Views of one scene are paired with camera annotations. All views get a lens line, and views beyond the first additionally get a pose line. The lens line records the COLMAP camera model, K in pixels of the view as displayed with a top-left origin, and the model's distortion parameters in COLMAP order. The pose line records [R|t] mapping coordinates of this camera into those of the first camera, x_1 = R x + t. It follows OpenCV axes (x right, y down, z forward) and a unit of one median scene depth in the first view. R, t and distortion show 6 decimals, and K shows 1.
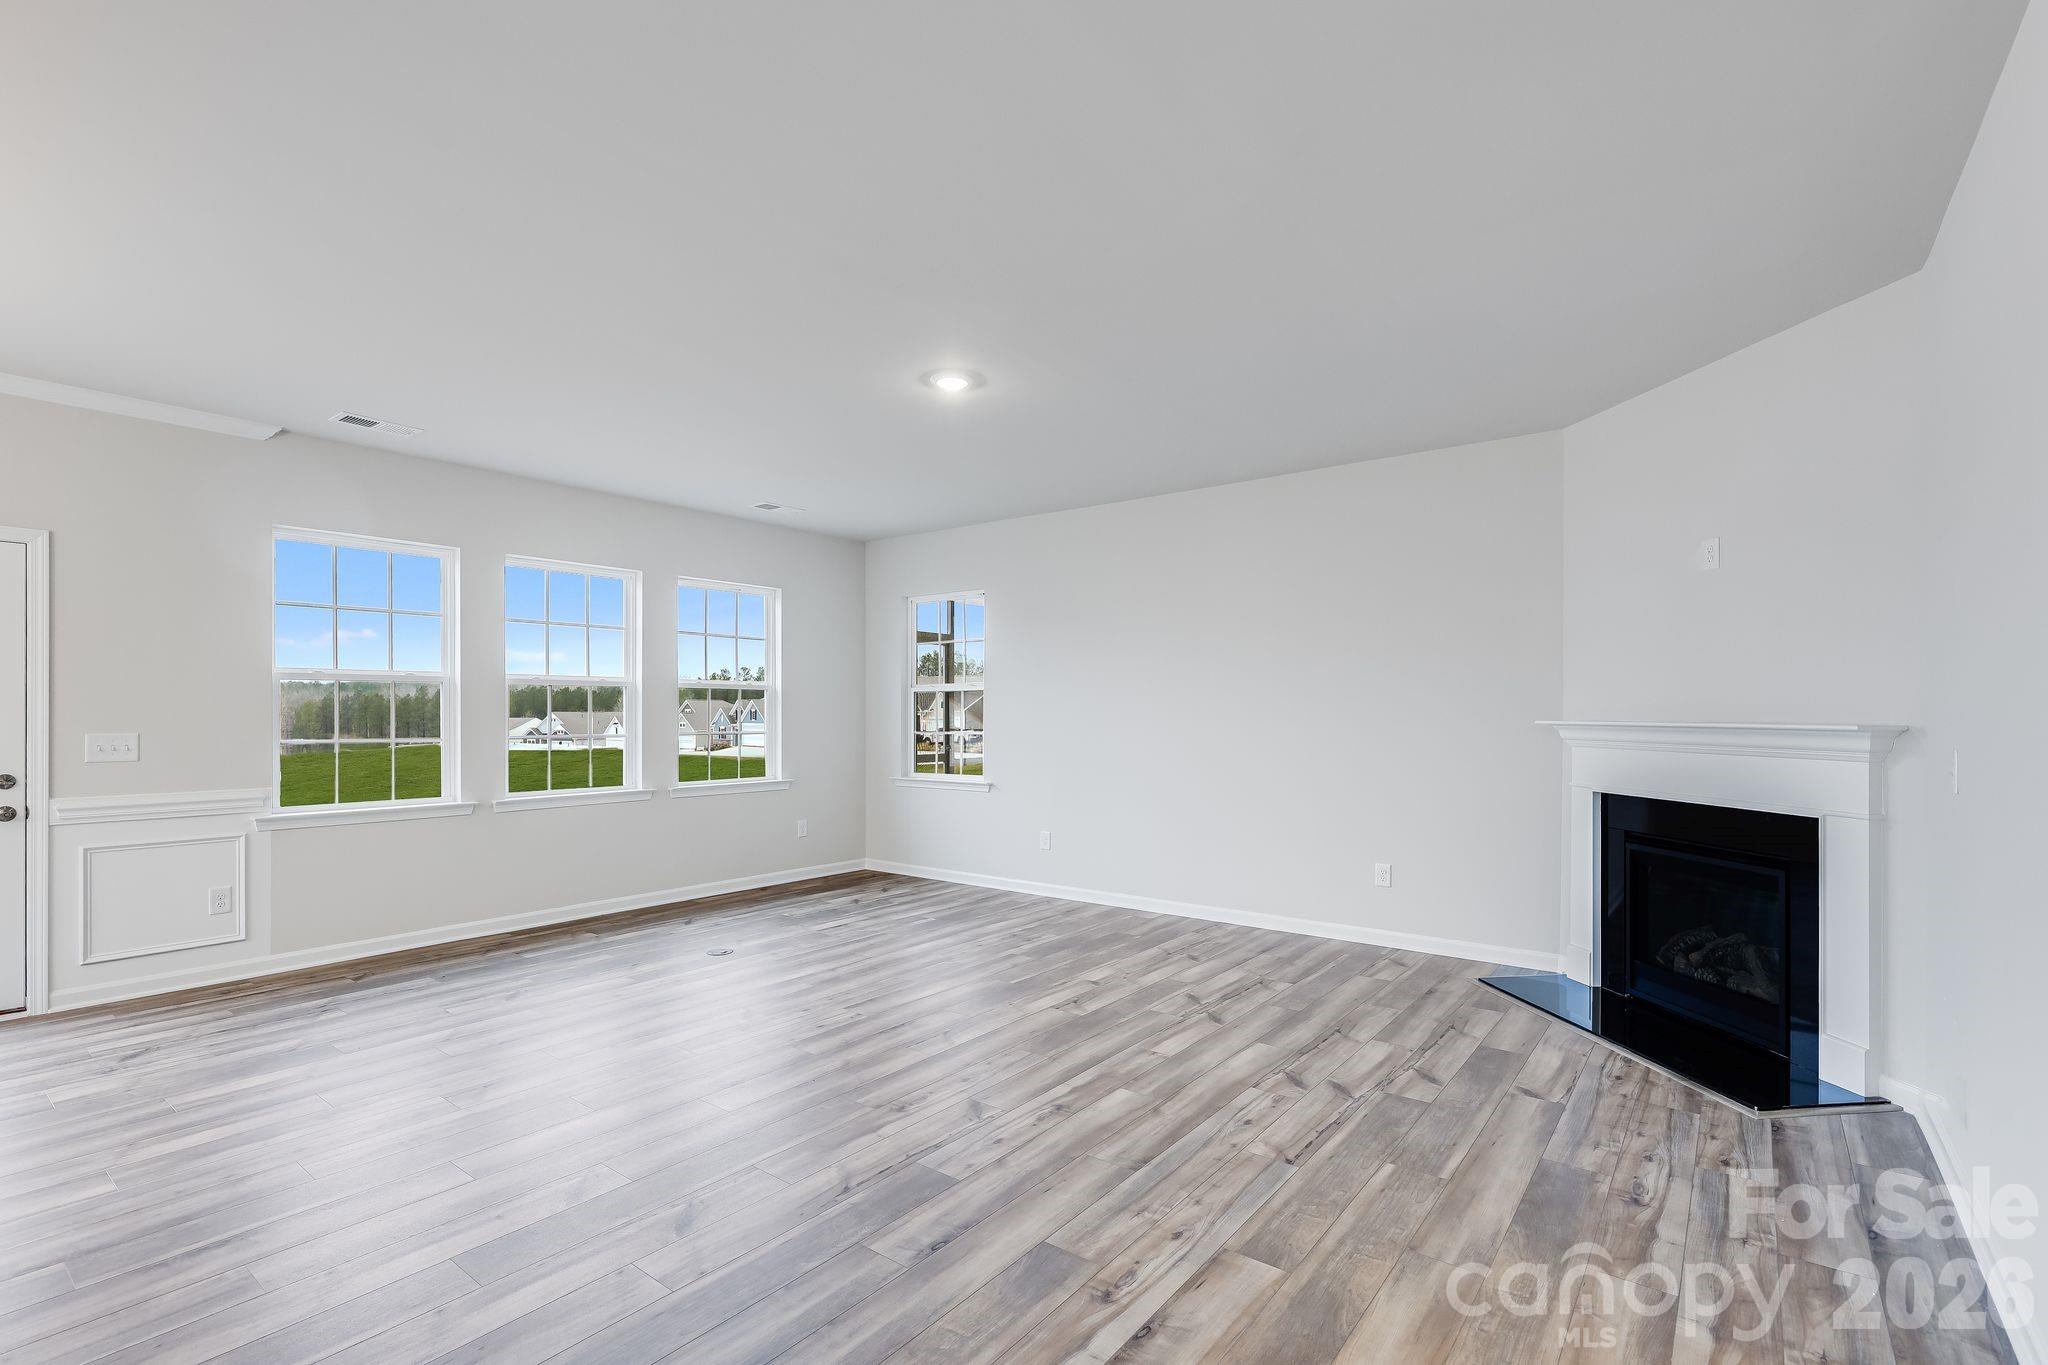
lens RADIAL K [[951.4, 0, 1026.9], [0, 951.4, 713.0], [0, 0, 1]] dist [0.004221, -0.001988]
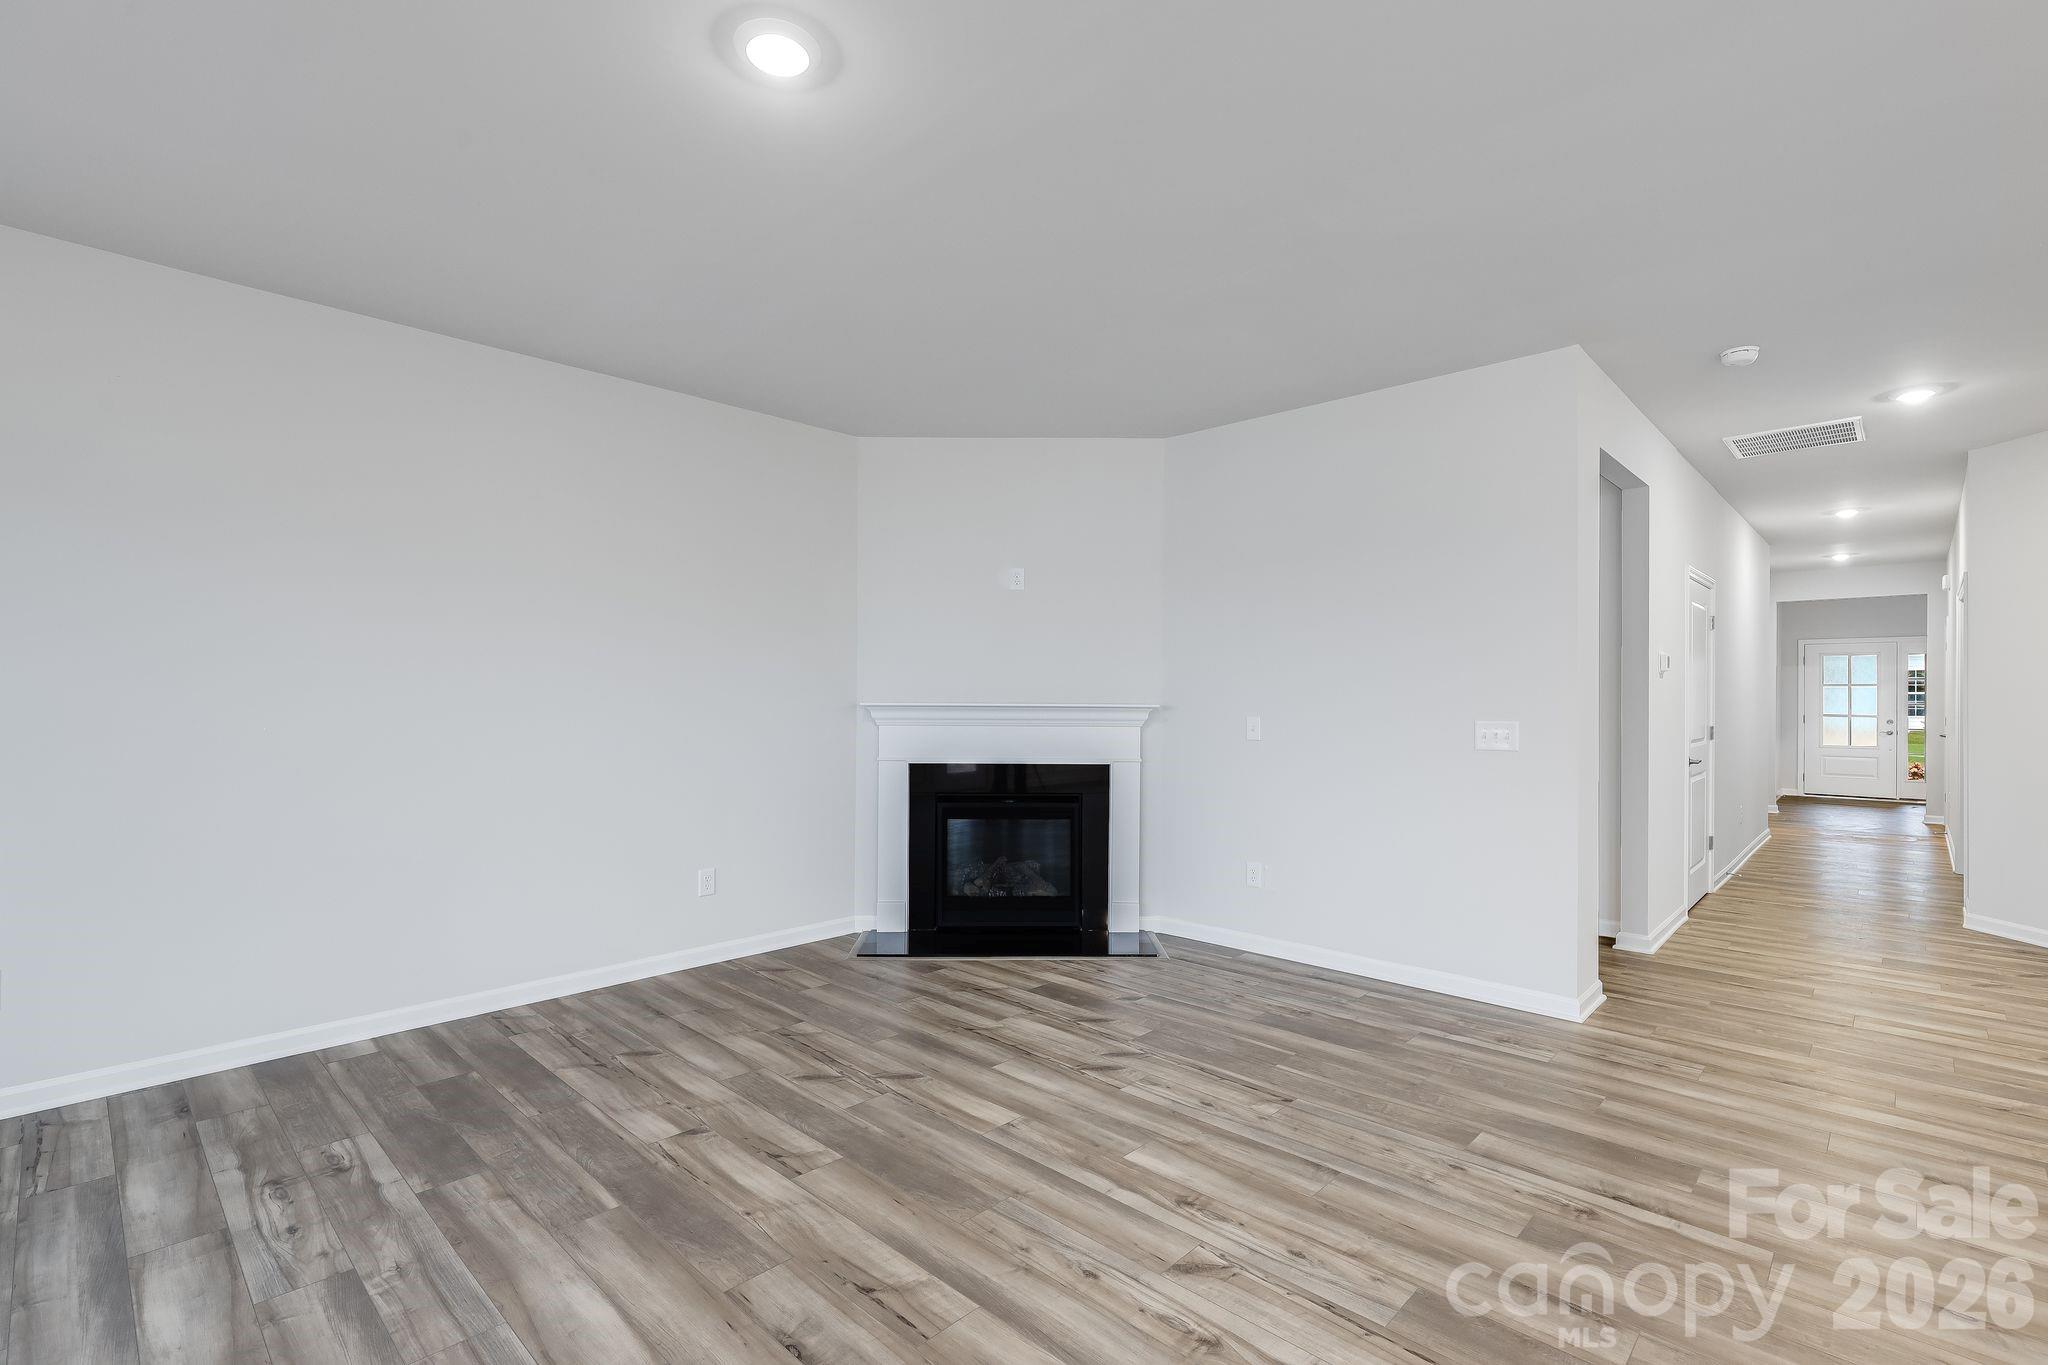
lens RADIAL K [[927.3, 0, 1031.8], [0, 927.3, 692.4], [0, 0, 1]] dist [-0.002434, 0.000622]
pose [[0.099675, 0.004845, 0.995008, -0.595611], [-0.003833, 0.999983, -0.004485, 0.000897], [-0.995013, -0.003367, 0.099692, 0.852402]]
